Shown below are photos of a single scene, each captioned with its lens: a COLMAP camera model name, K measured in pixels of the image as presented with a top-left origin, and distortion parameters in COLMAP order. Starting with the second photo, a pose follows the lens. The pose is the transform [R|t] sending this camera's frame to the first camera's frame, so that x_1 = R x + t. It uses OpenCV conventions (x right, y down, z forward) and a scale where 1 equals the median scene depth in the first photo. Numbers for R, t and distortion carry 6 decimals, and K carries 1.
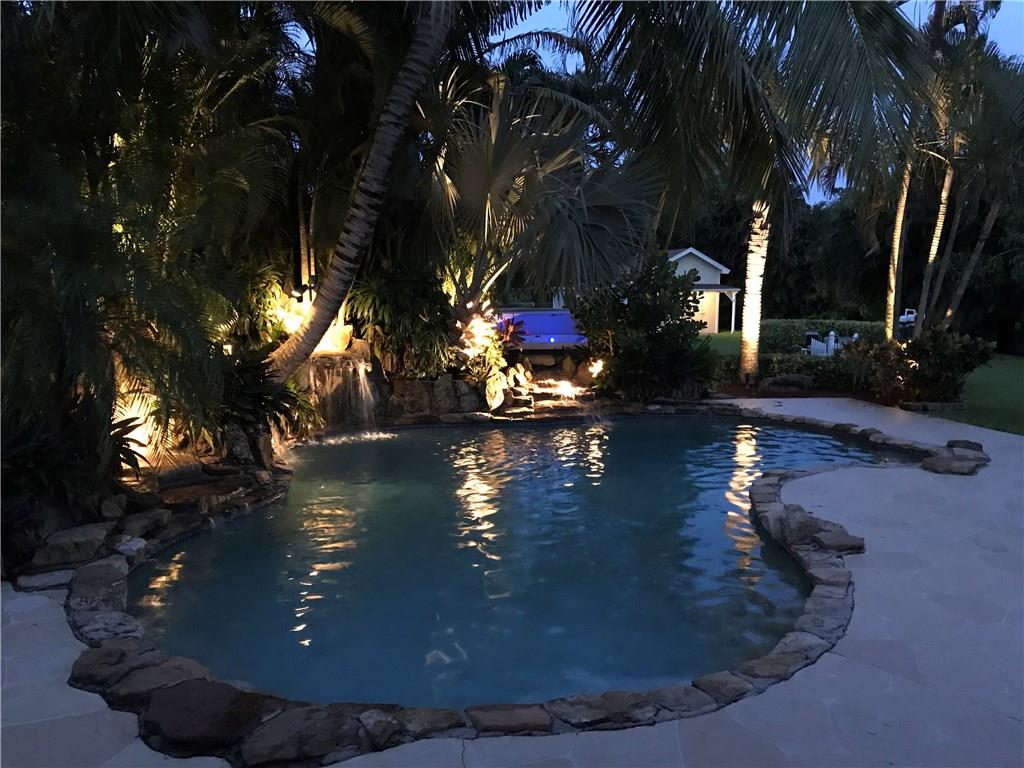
lens RADIAL K [[838.6, 0, 512.0], [0, 838.6, 384.0], [0, 0, 1]] dist [0.017339, 0.001768]
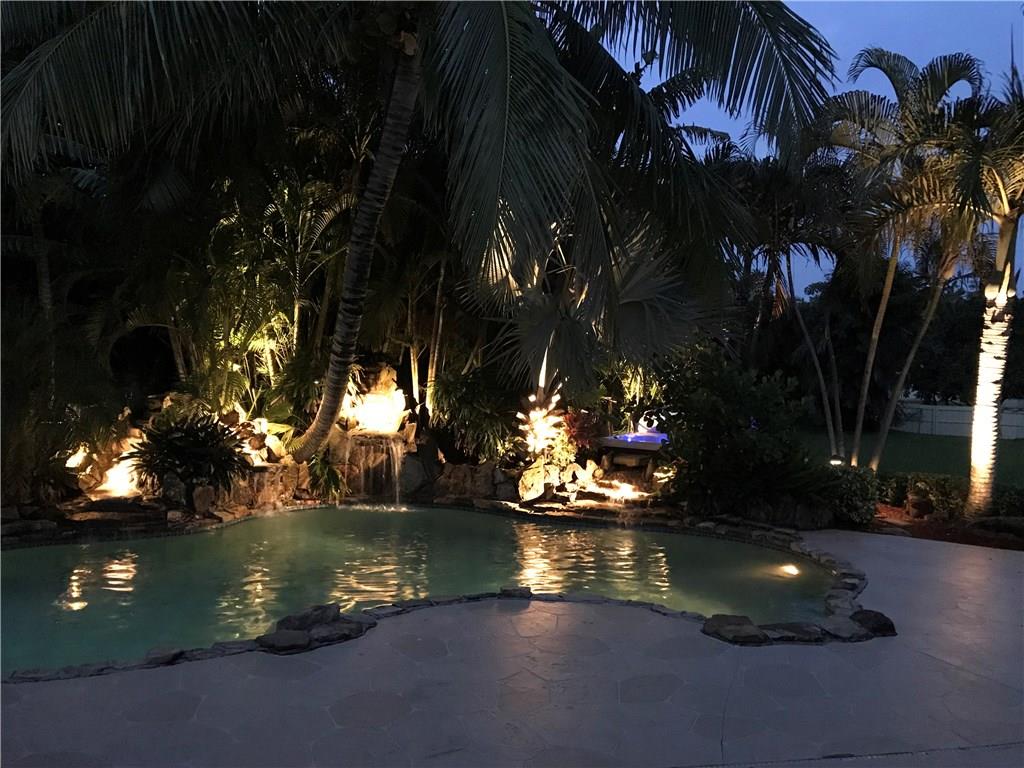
lens RADIAL K [[838.6, 0, 512.0], [0, 838.6, 384.0], [0, 0, 1]] dist [0.017339, 0.001768]
pose [[0.767870, 0.036346, -0.639574, 0.599339], [-0.105094, 0.992010, -0.069801, -0.037410], [0.631927, 0.120813, 0.765554, 0.187599]]
